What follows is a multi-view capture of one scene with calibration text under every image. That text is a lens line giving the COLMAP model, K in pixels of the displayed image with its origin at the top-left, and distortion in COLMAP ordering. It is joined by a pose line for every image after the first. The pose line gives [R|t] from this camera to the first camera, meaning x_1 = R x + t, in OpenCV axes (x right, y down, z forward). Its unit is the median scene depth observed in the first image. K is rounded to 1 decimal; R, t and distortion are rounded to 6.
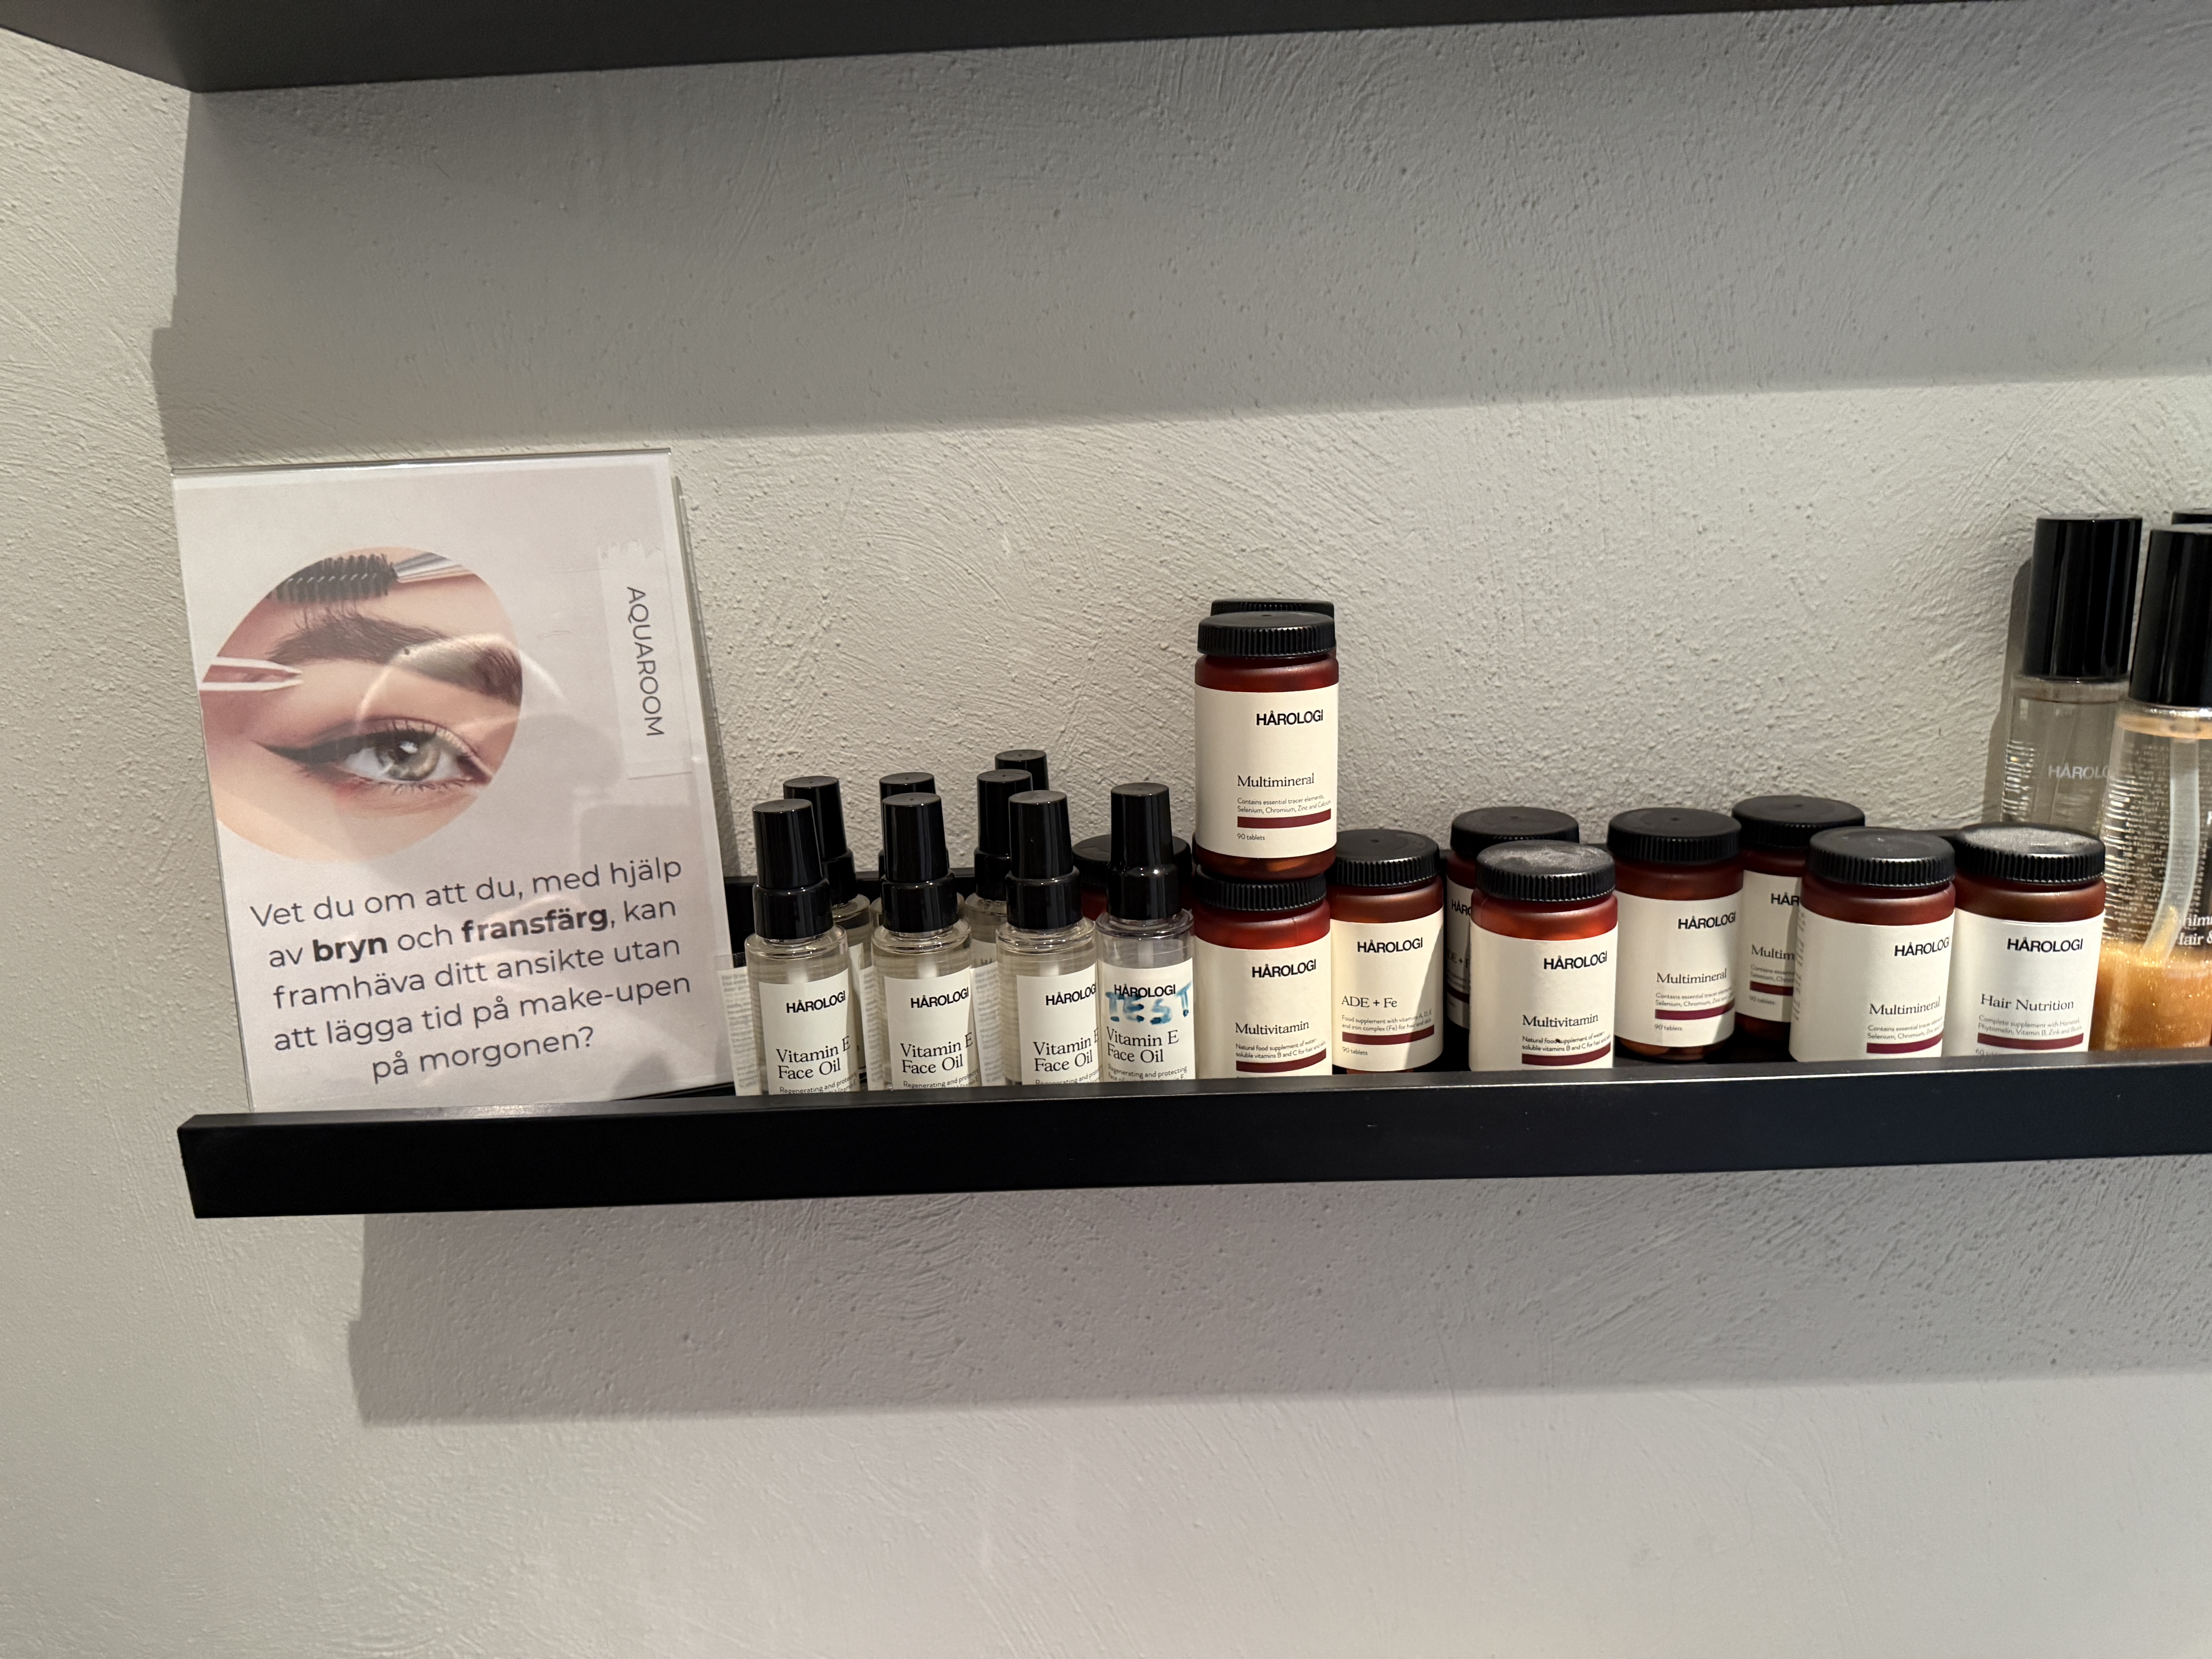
lens RADIAL K [[1513.0, 0, 1106.0], [0, 1513.0, 829.5], [0, 0, 1]] dist [-0.010276, -0.003908]
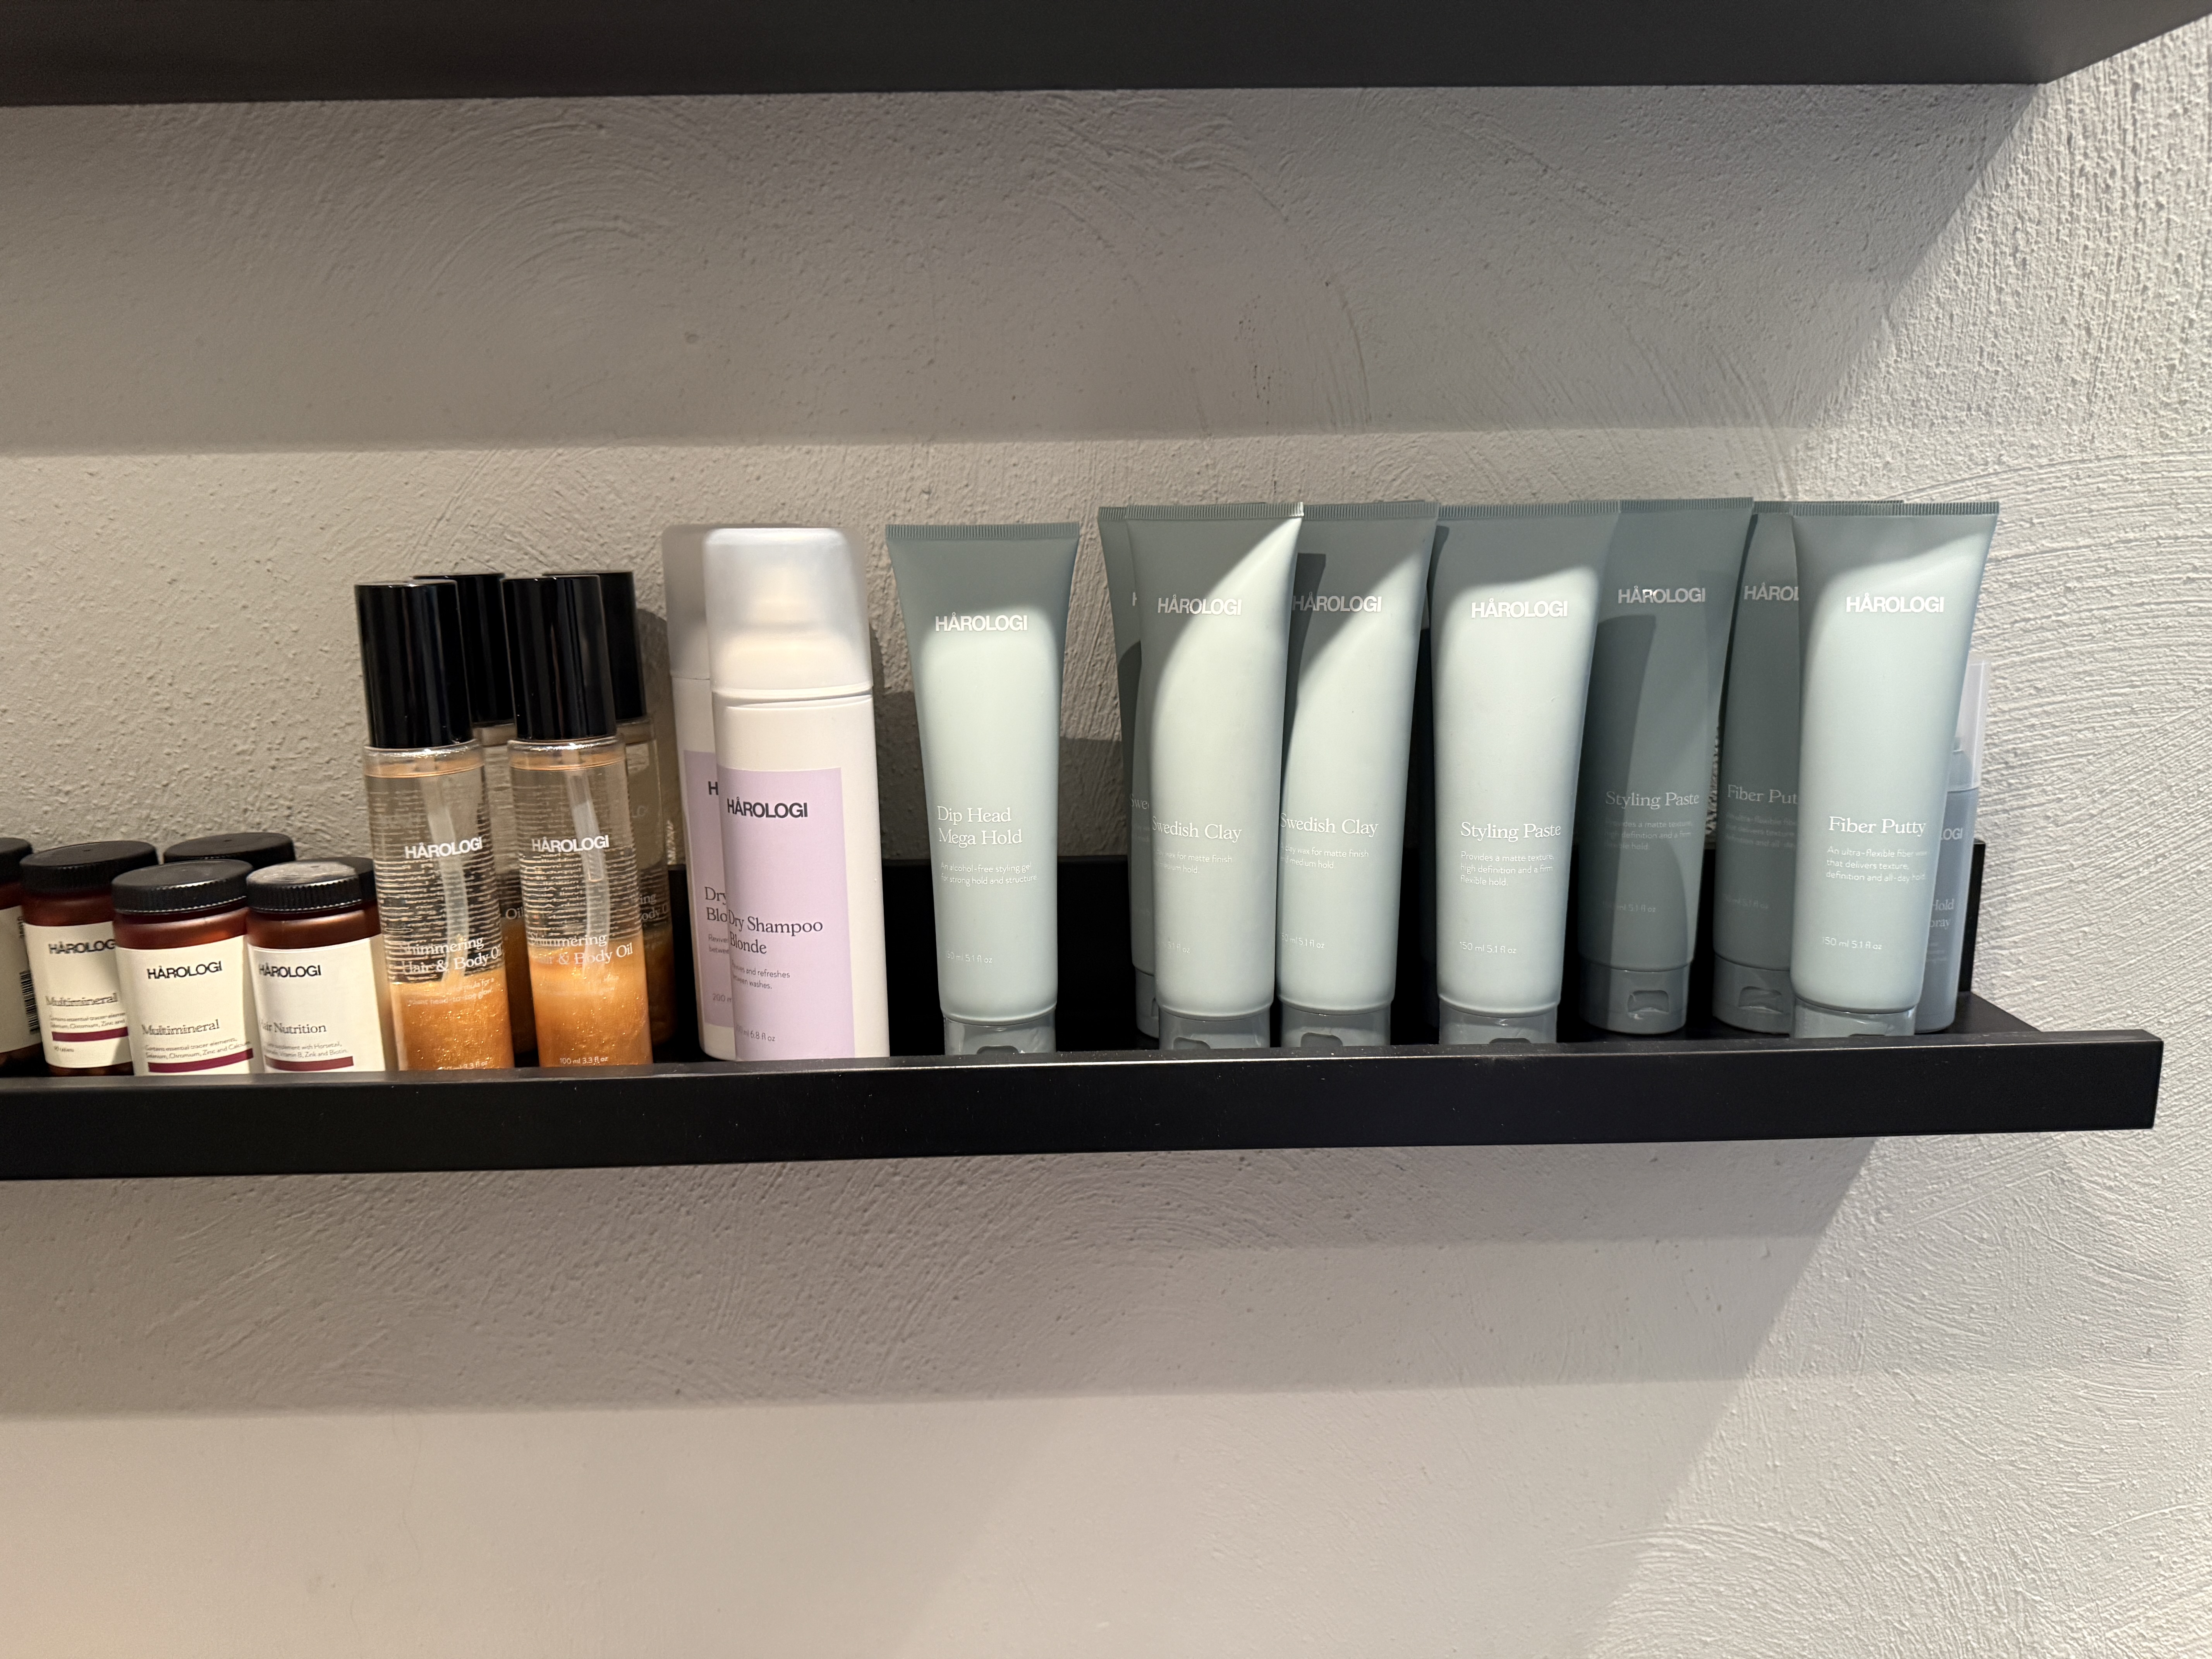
lens RADIAL K [[1513.0, 0, 1106.0], [0, 1513.0, 829.5], [0, 0, 1]] dist [-0.010276, -0.003908]
pose [[0.998800, 0.020489, 0.044488, 1.011670], [-0.018219, 0.998541, -0.050841, 0.018446], [-0.045465, 0.049970, 0.997715, -0.078149]]
